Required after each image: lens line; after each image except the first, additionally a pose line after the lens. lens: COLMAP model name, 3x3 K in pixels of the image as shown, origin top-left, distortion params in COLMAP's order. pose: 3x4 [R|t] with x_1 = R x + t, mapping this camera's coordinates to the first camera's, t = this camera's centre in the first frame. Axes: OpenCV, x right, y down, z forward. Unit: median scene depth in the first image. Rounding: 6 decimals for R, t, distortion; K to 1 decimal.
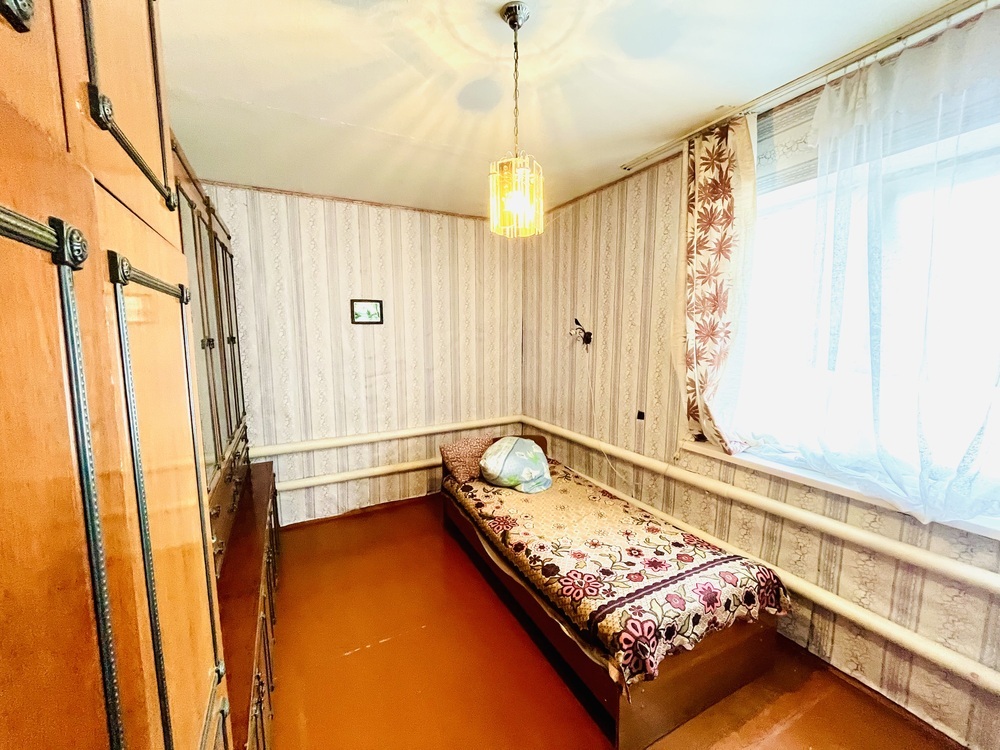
lens RADIAL K [[405.1, 0, 497.9], [0, 405.1, 376.7], [0, 0, 1]] dist [-0.002877, 0.000131]
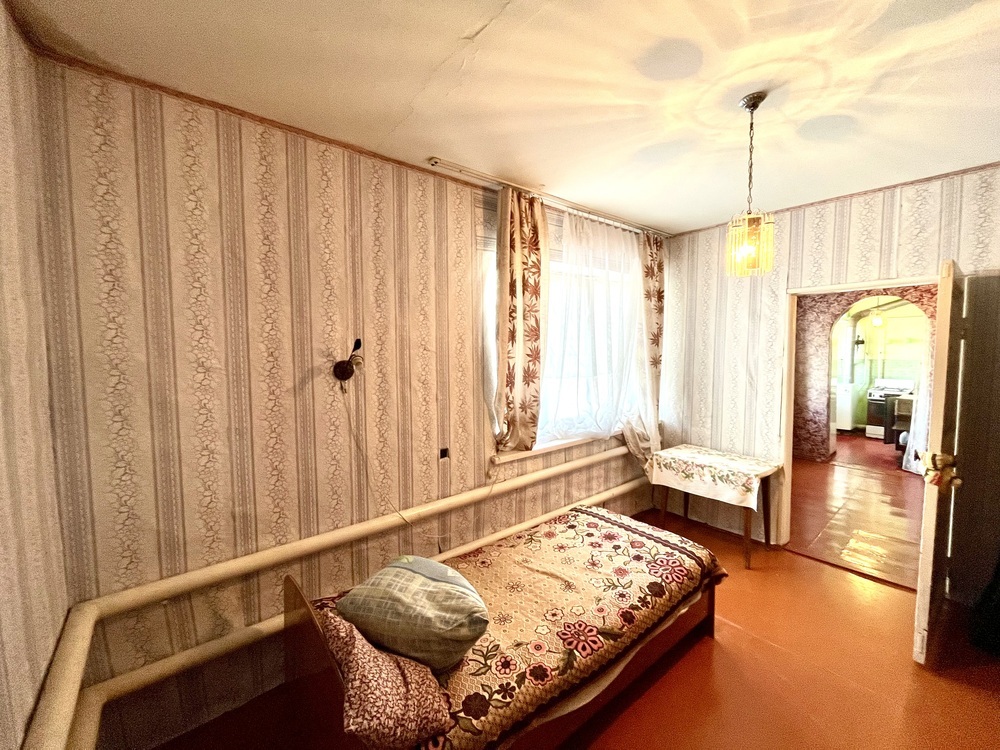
lens RADIAL K [[405.1, 0, 500.4], [0, 405.1, 375.5], [0, 0, 1]] dist [-0.002877, 0.000131]
pose [[-0.205747, -0.056670, 0.976963, -0.641442], [0.123495, 0.988837, 0.083367, -0.159197], [-0.970782, 0.137803, -0.196452, 1.282745]]
